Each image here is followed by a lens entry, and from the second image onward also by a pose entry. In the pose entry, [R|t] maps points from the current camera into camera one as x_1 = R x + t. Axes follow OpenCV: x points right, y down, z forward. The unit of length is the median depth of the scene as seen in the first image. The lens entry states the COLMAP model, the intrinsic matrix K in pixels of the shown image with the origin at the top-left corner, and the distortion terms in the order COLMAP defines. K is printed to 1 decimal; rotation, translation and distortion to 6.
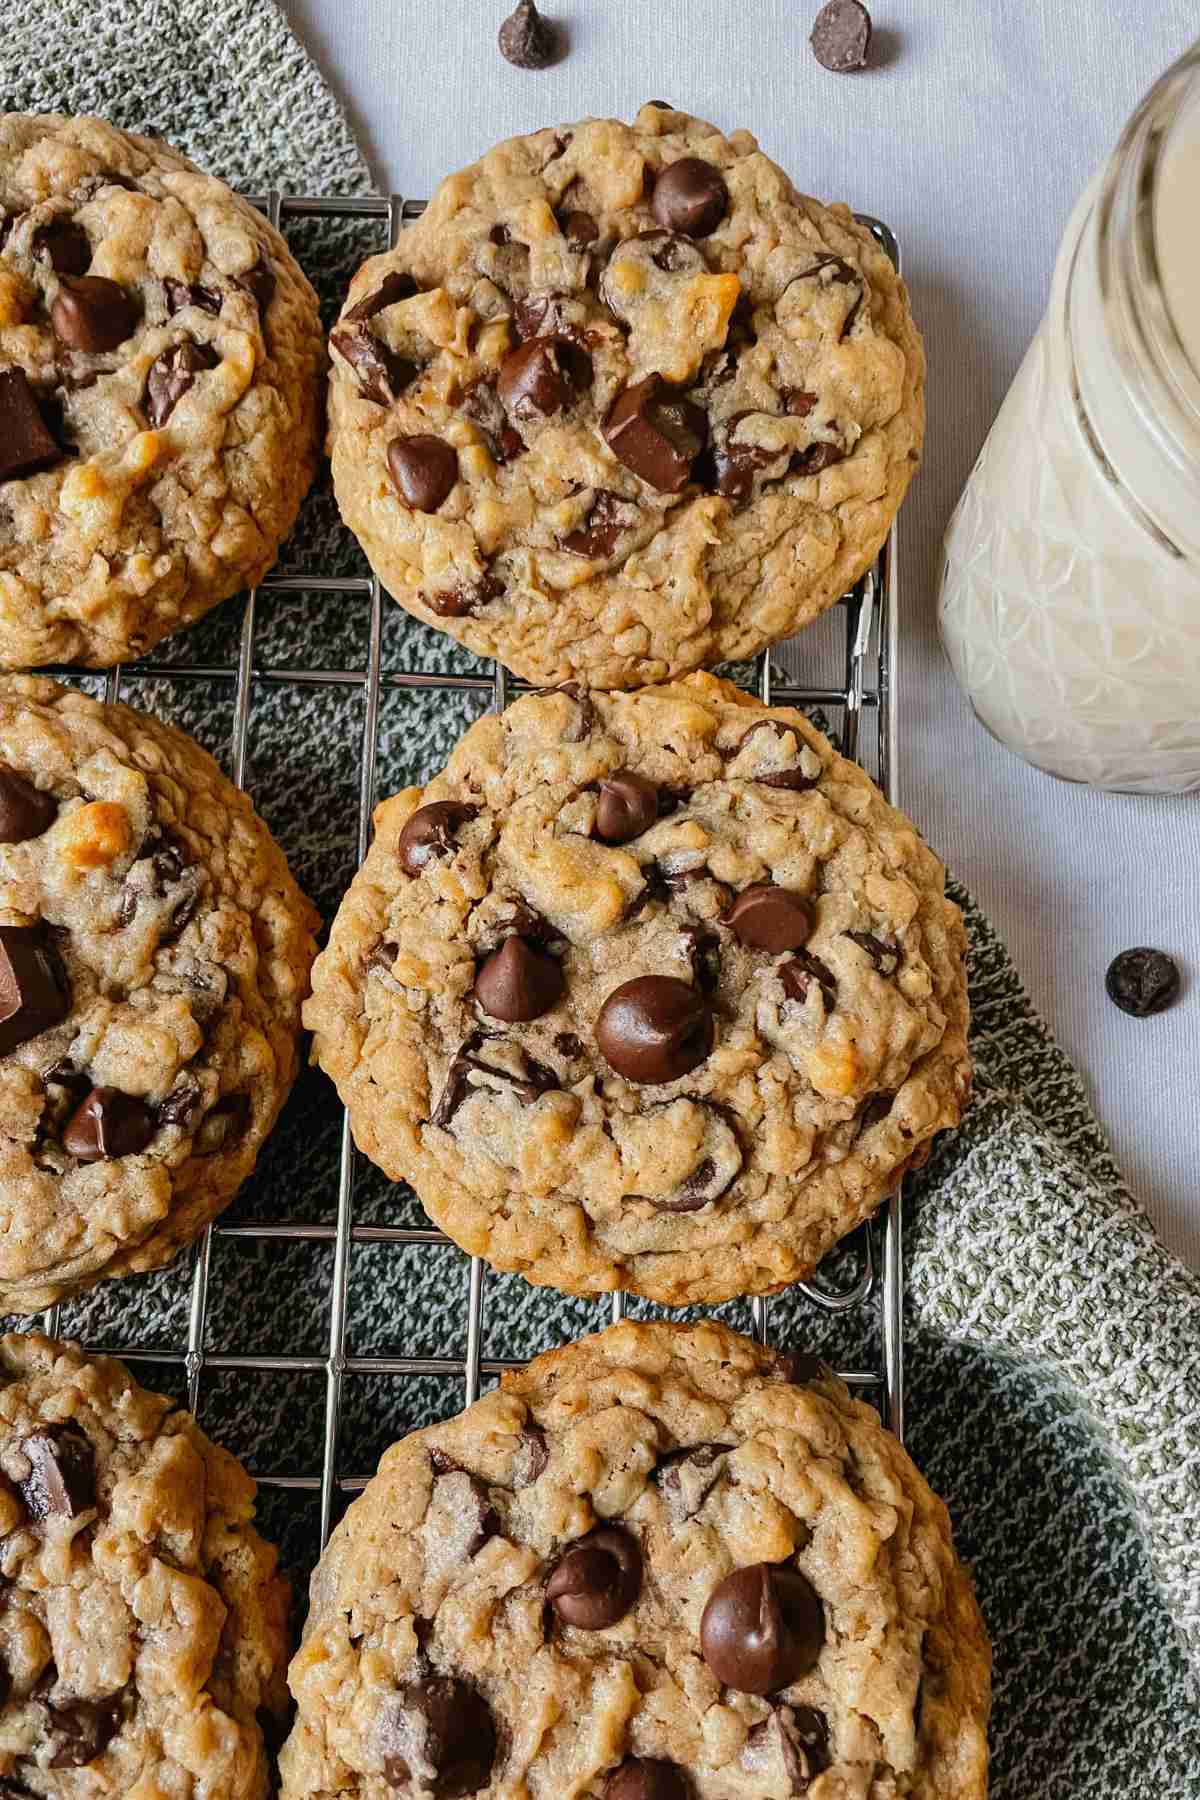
lens RADIAL K [[1545.1, 0, 588.6], [0, 1545.1, 944.7], [0, 0, 1]] dist [0.078666, -0.141245]
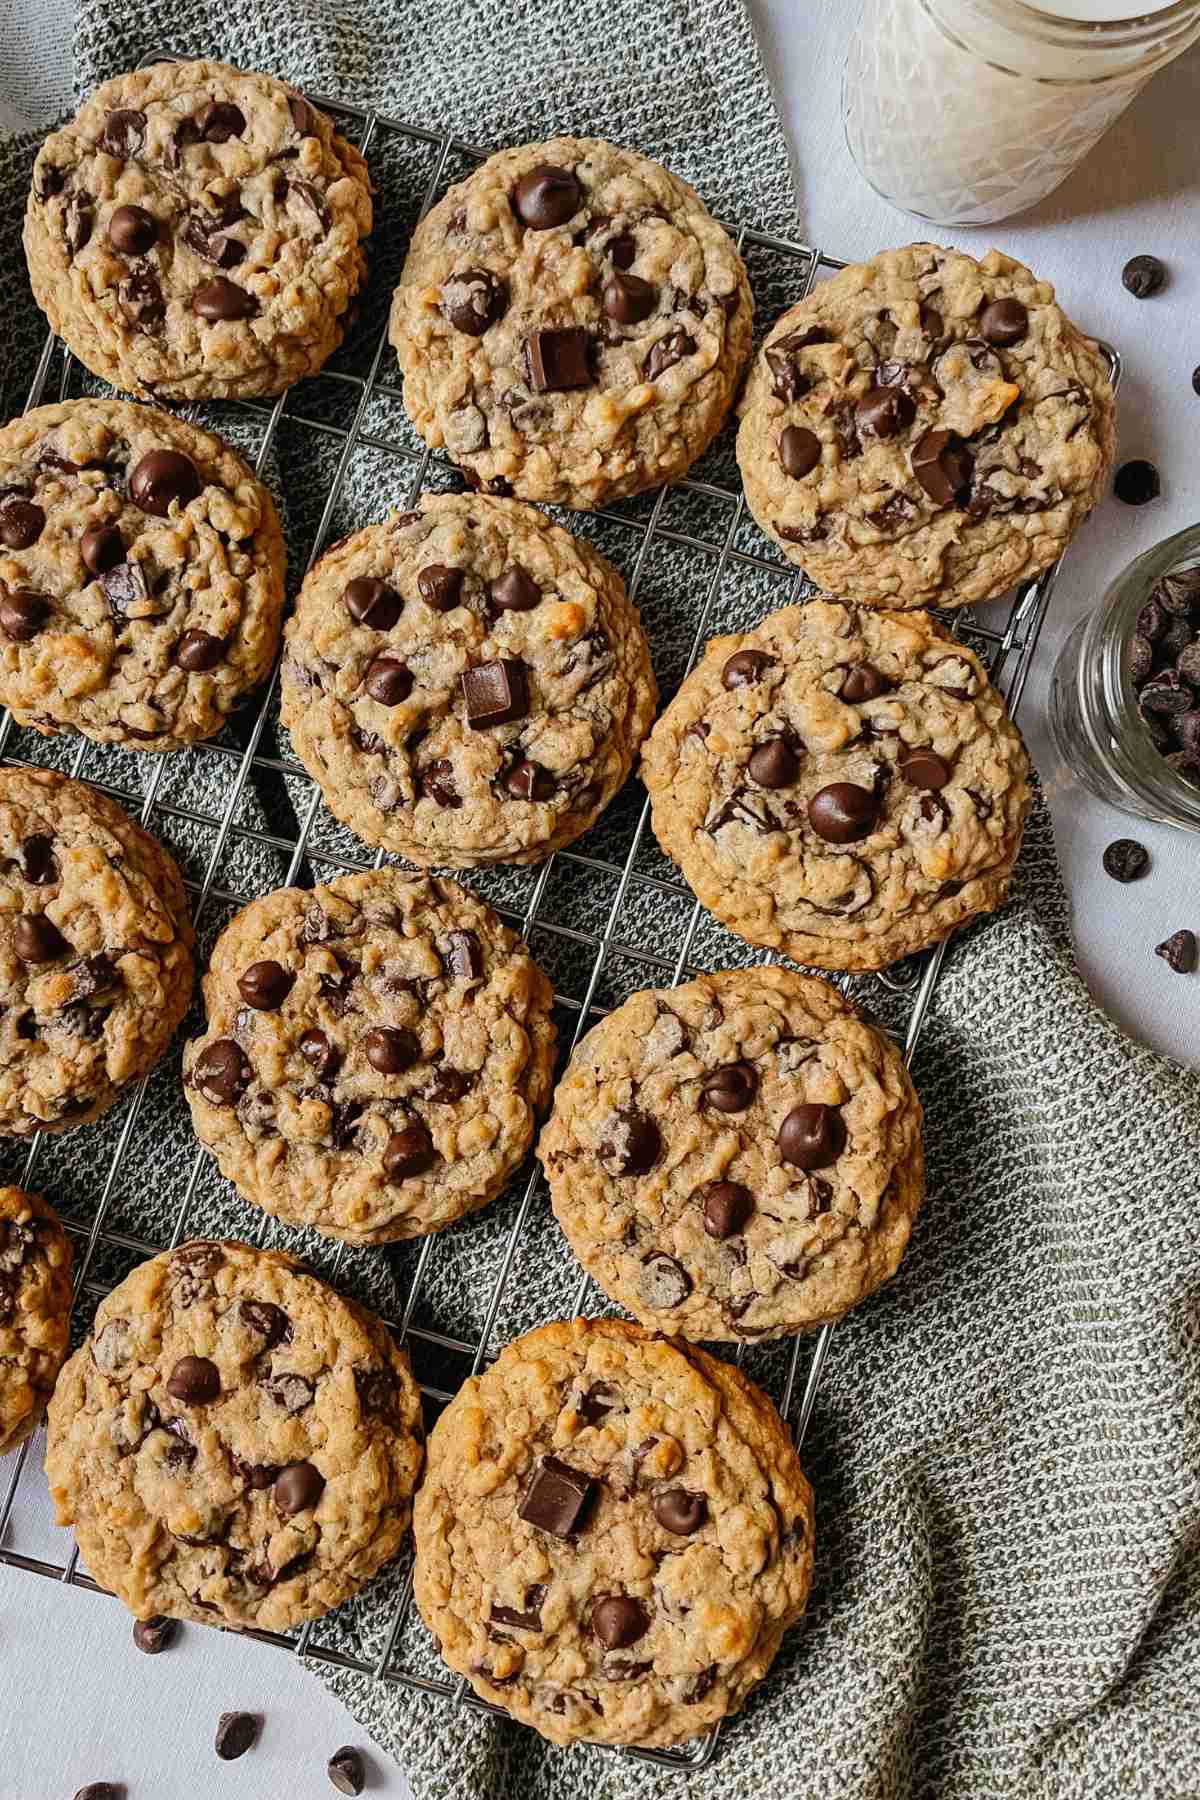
lens RADIAL K [[1710.8, 0, 484.9], [0, 1710.8, 866.0], [0, 0, 1]] dist [0.133478, -0.298830]
pose [[0.962611, 0.270509, -0.014350, -0.297521], [-0.266877, 0.956107, 0.120980, -0.015355], [0.046446, -0.112627, 0.992551, -0.945764]]
